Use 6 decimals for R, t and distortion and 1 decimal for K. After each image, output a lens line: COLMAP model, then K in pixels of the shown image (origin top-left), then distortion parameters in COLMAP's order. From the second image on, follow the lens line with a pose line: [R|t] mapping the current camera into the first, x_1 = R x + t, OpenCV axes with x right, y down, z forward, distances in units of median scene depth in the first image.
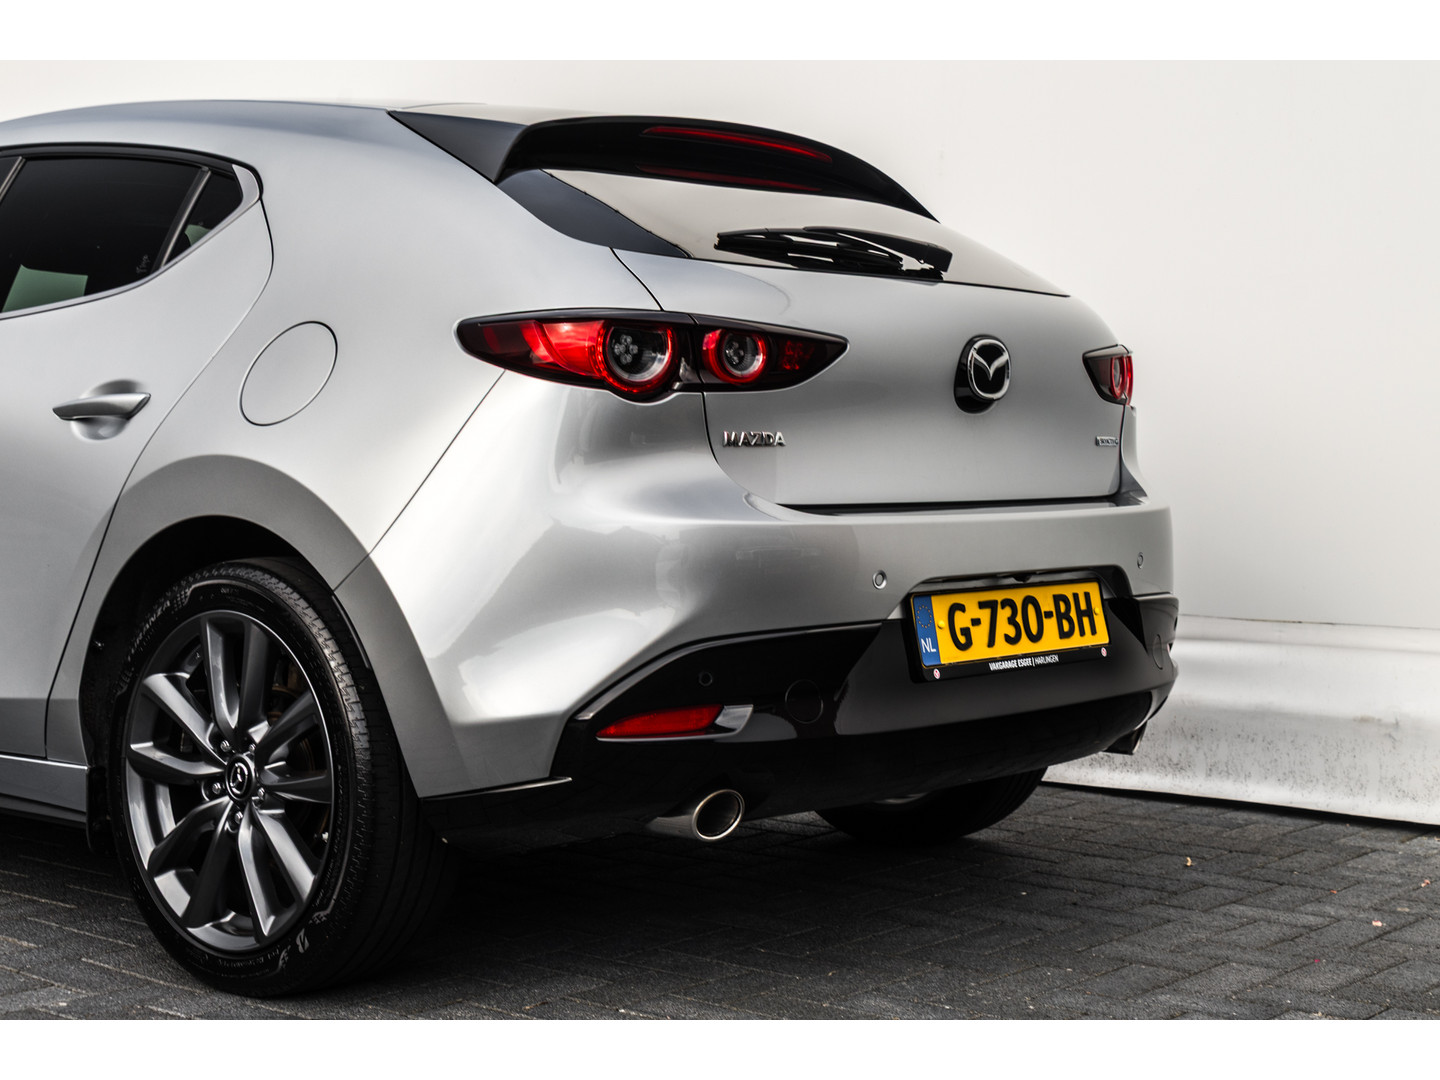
lens RADIAL K [[2027.4, 0, 720.0], [0, 2027.4, 540.0], [0, 0, 1]] dist [0.096341, 0.011692]
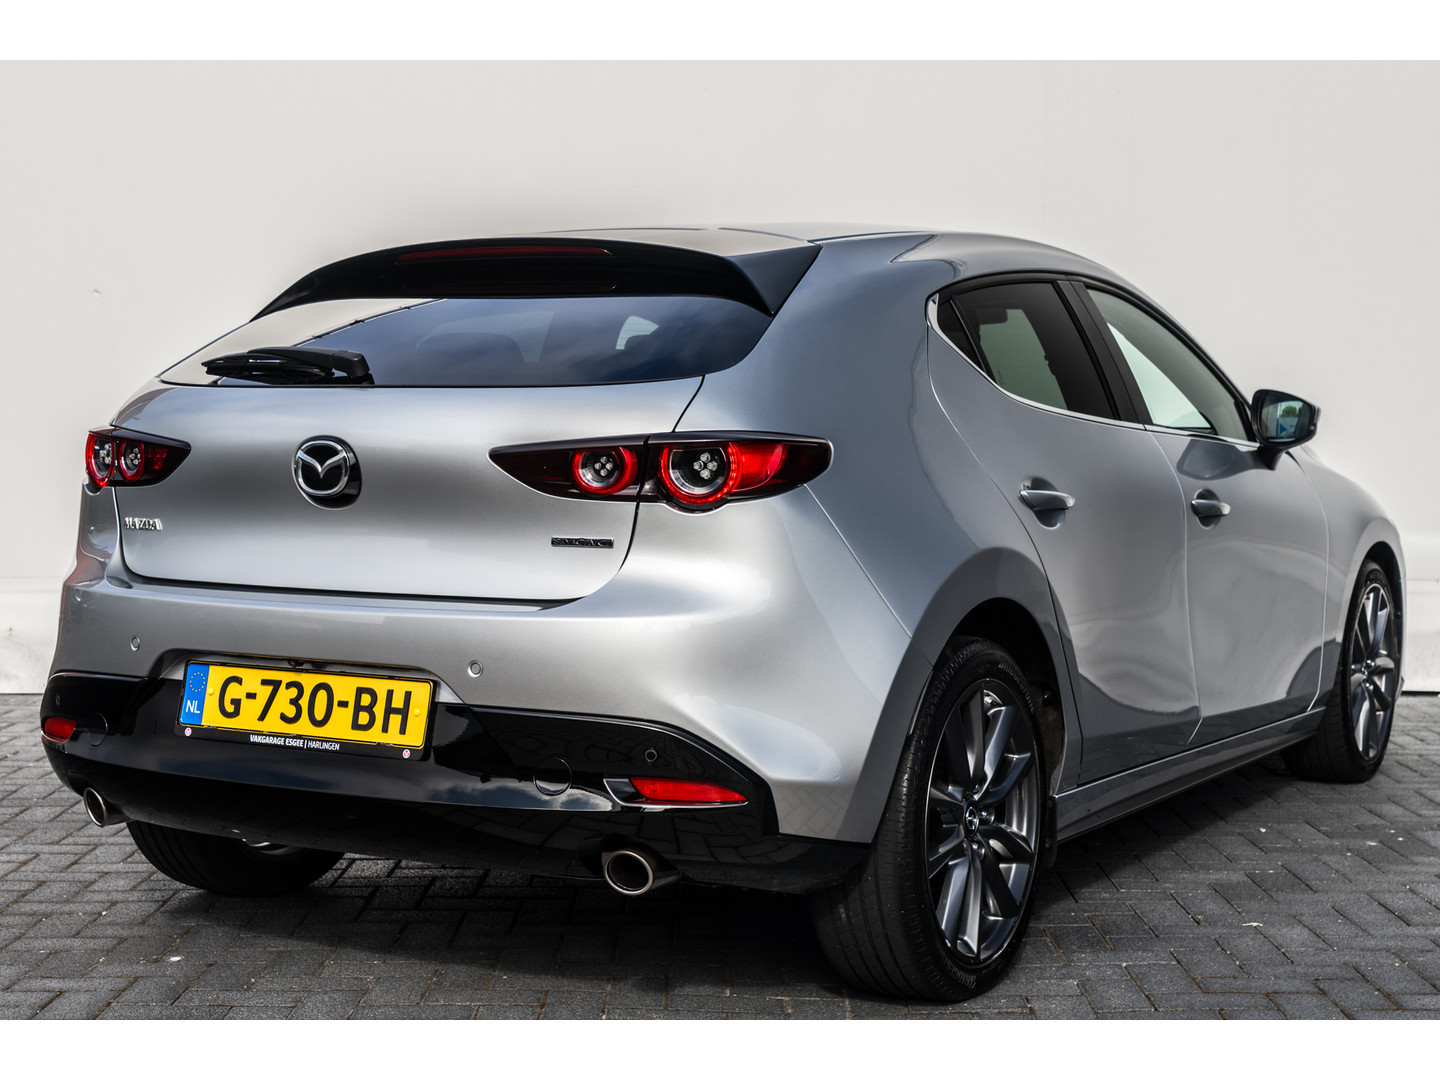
lens RADIAL K [[2027.4, 0, 720.0], [0, 2027.4, 540.0], [0, 0, 1]] dist [0.096341, 0.011692]
pose [[0.219267, 0.045235, -0.974616, 1.242811], [-0.051164, 0.998083, 0.034814, -0.095114], [0.974322, 0.042232, 0.221161, 0.979324]]
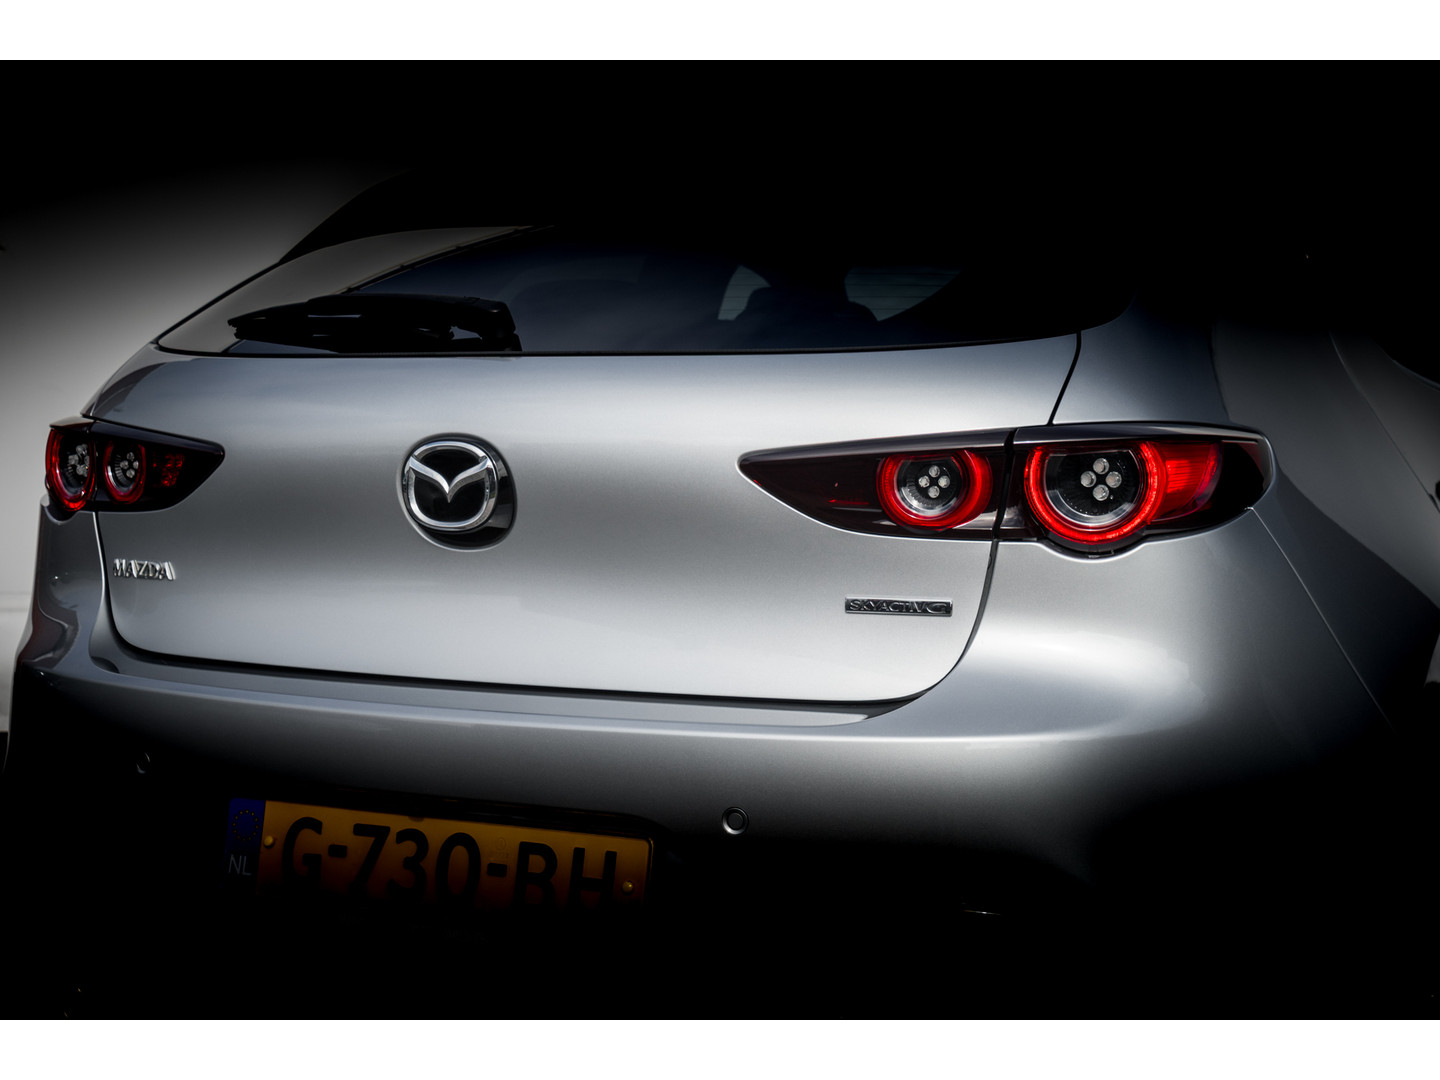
lens RADIAL K [[2027.4, 0, 720.0], [0, 2027.4, 540.0], [0, 0, 1]] dist [0.096341, 0.011692]
pose [[0.274546, 0.057183, -0.959872, 0.810289], [-0.042952, 0.997963, 0.047167, -0.102510], [0.960614, 0.028279, 0.276443, 0.910729]]
